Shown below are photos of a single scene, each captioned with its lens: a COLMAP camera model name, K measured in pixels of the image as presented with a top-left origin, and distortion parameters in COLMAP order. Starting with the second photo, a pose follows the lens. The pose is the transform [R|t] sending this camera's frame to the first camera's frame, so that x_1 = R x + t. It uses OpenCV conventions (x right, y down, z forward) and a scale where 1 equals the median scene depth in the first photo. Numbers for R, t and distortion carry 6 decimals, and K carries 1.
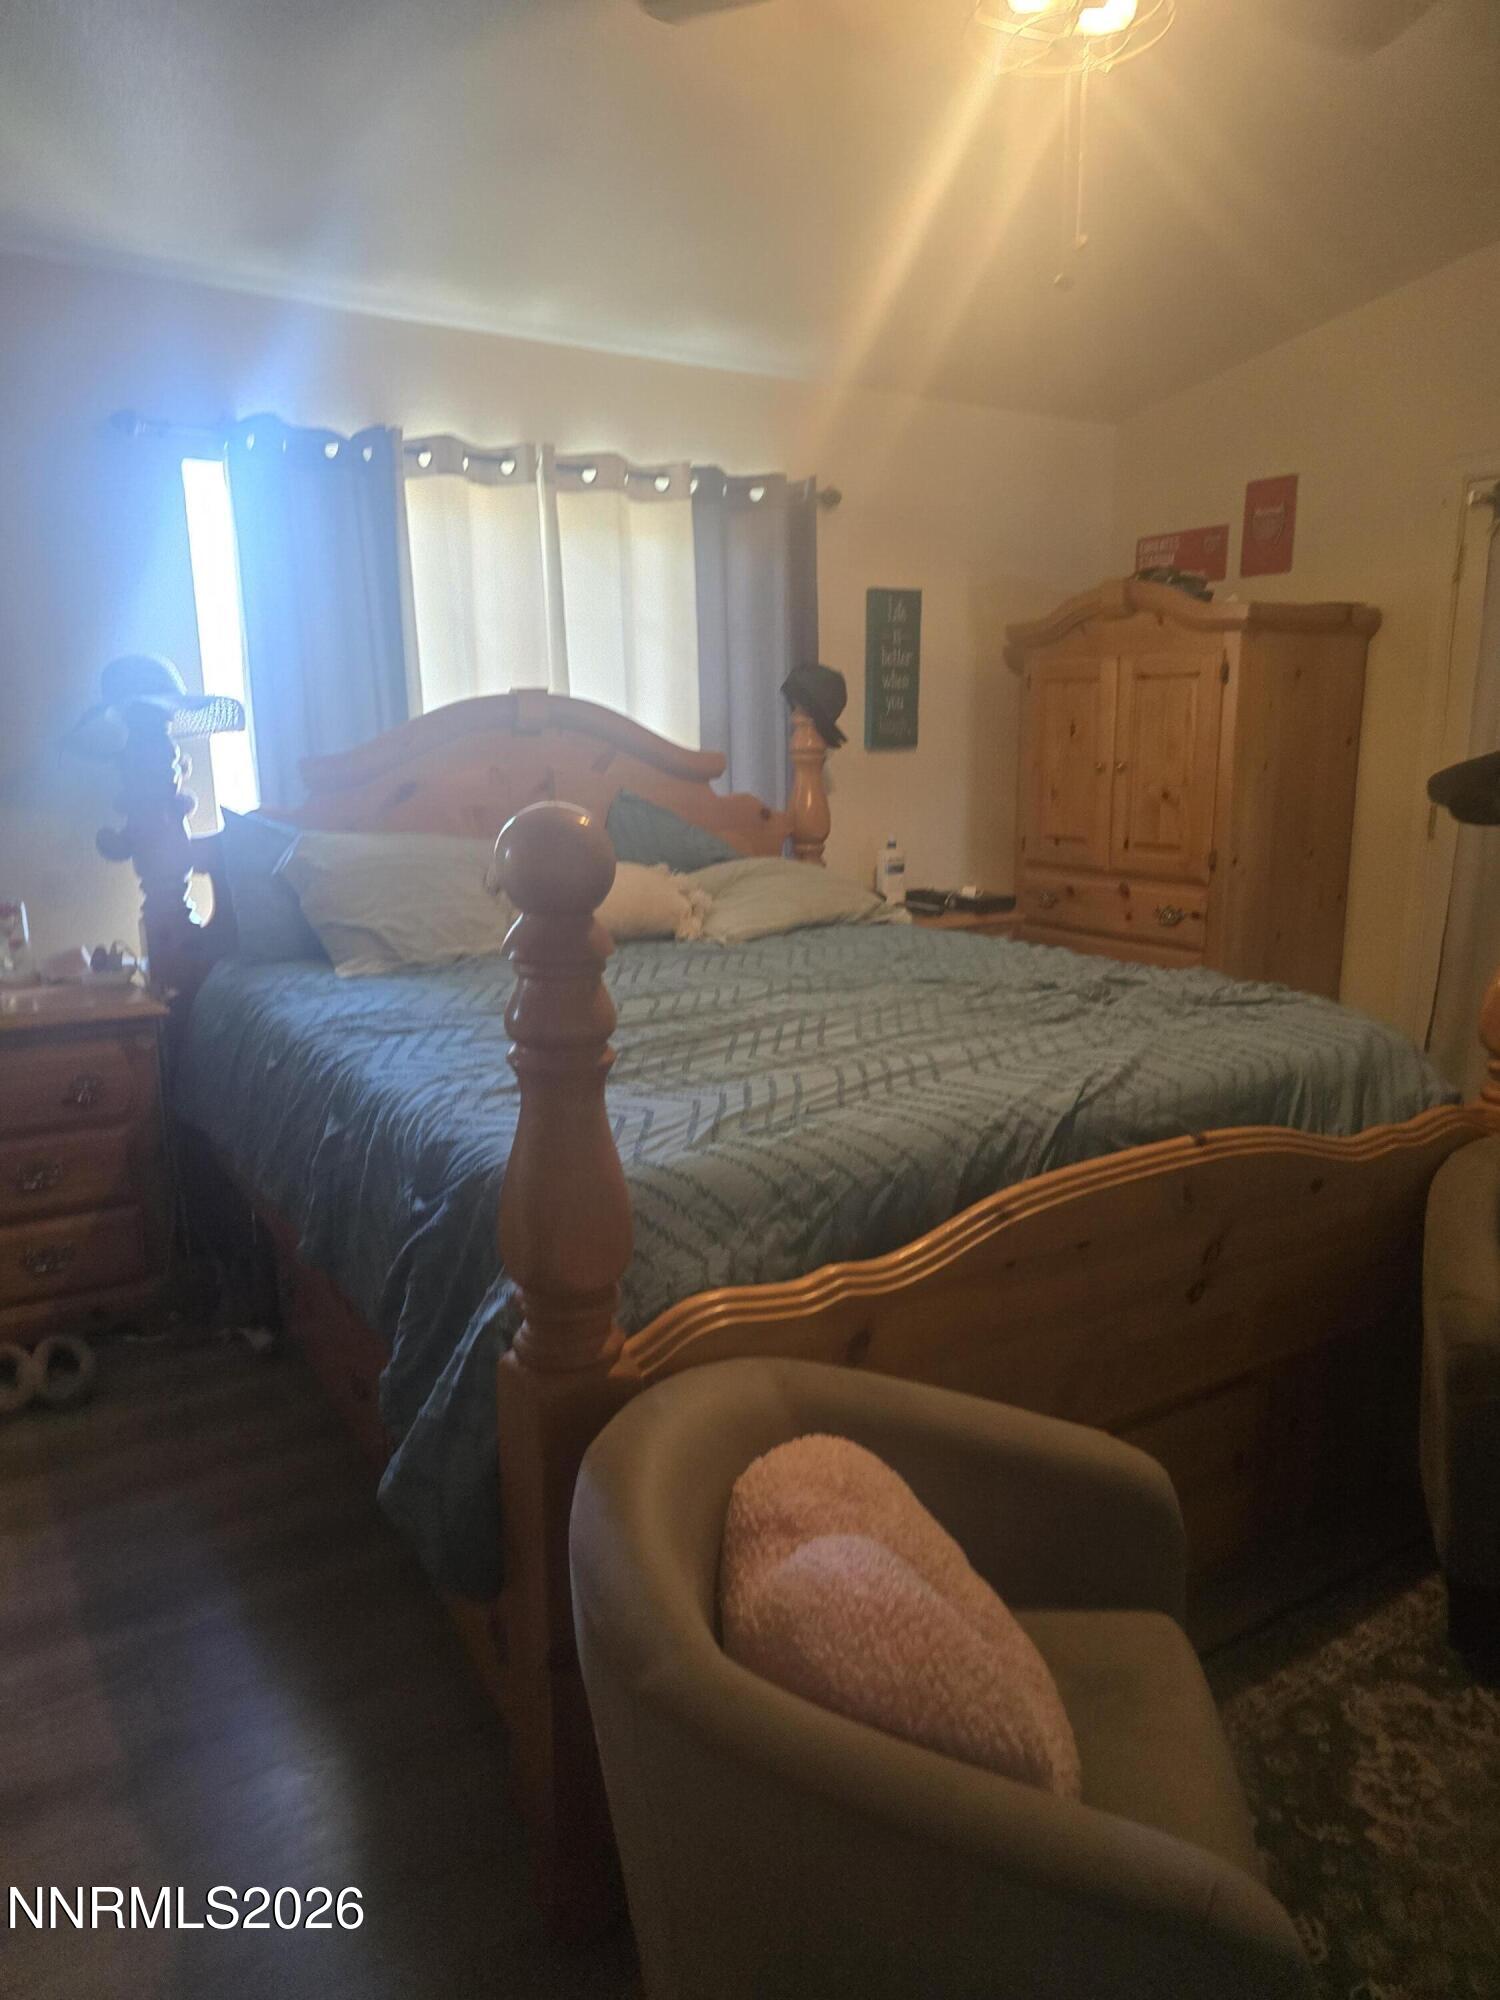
lens RADIAL K [[1362.3, 0, 749.5], [0, 1362.3, 1030.1], [0, 0, 1]] dist [0.074847, -0.072137]
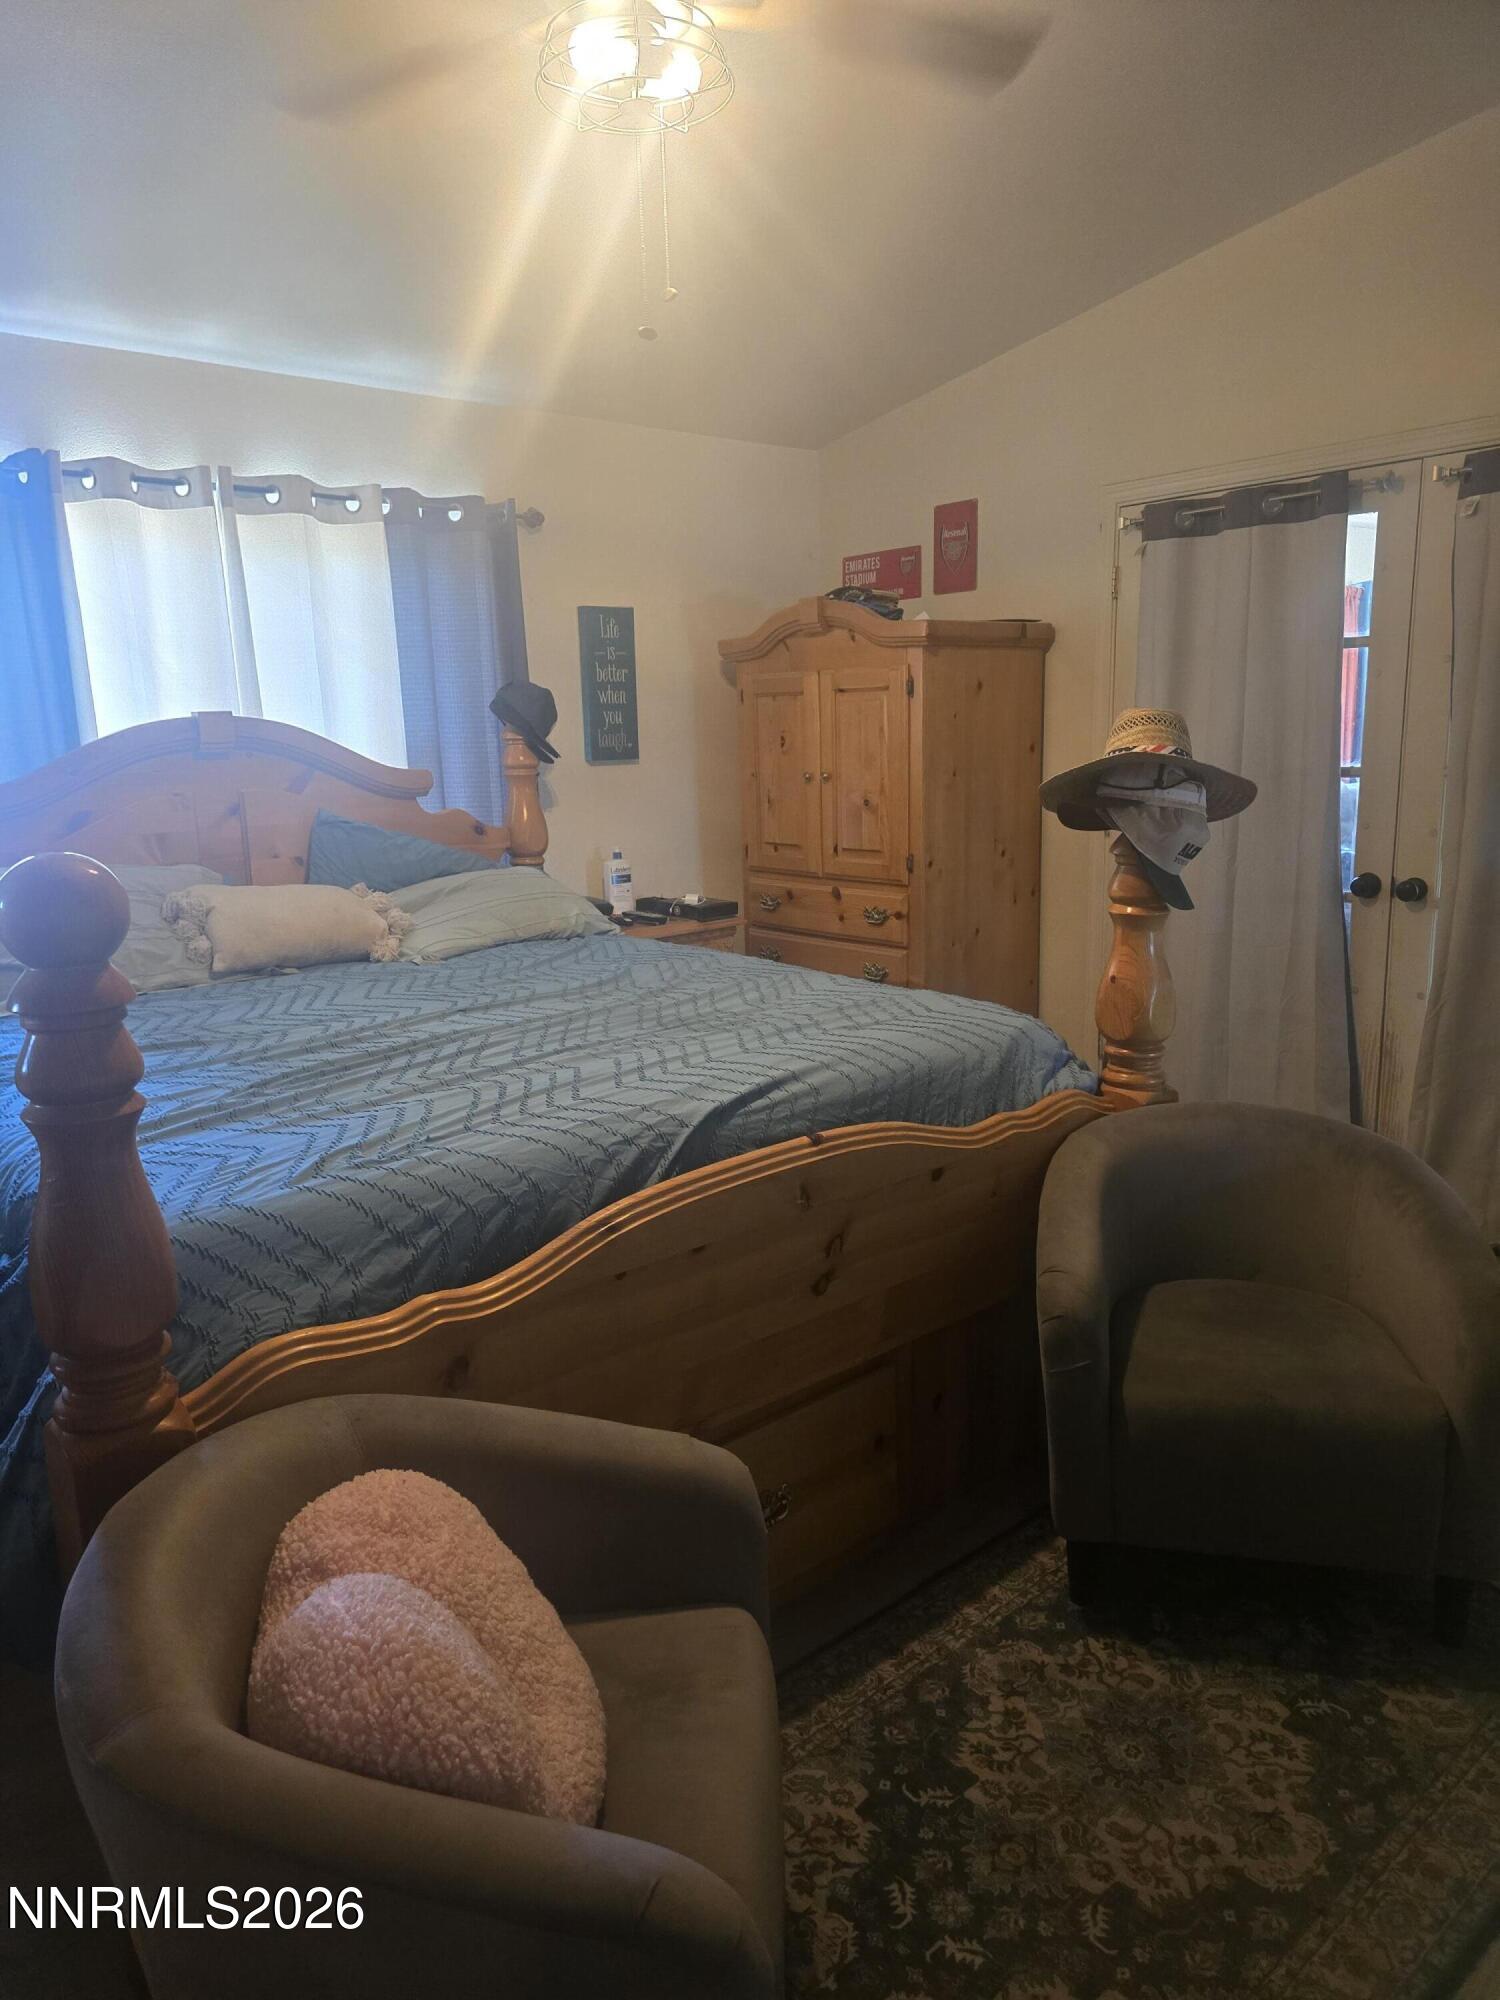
lens RADIAL K [[1349.0, 0, 750.0], [0, 1349.0, 1000.0], [0, 0, 1]] dist [0.068281, -0.075372]
pose [[0.990337, -0.046074, 0.130807, 0.127625], [0.048707, 0.998668, -0.017003, -0.011493], [-0.129850, 0.023209, 0.991262, -0.020146]]
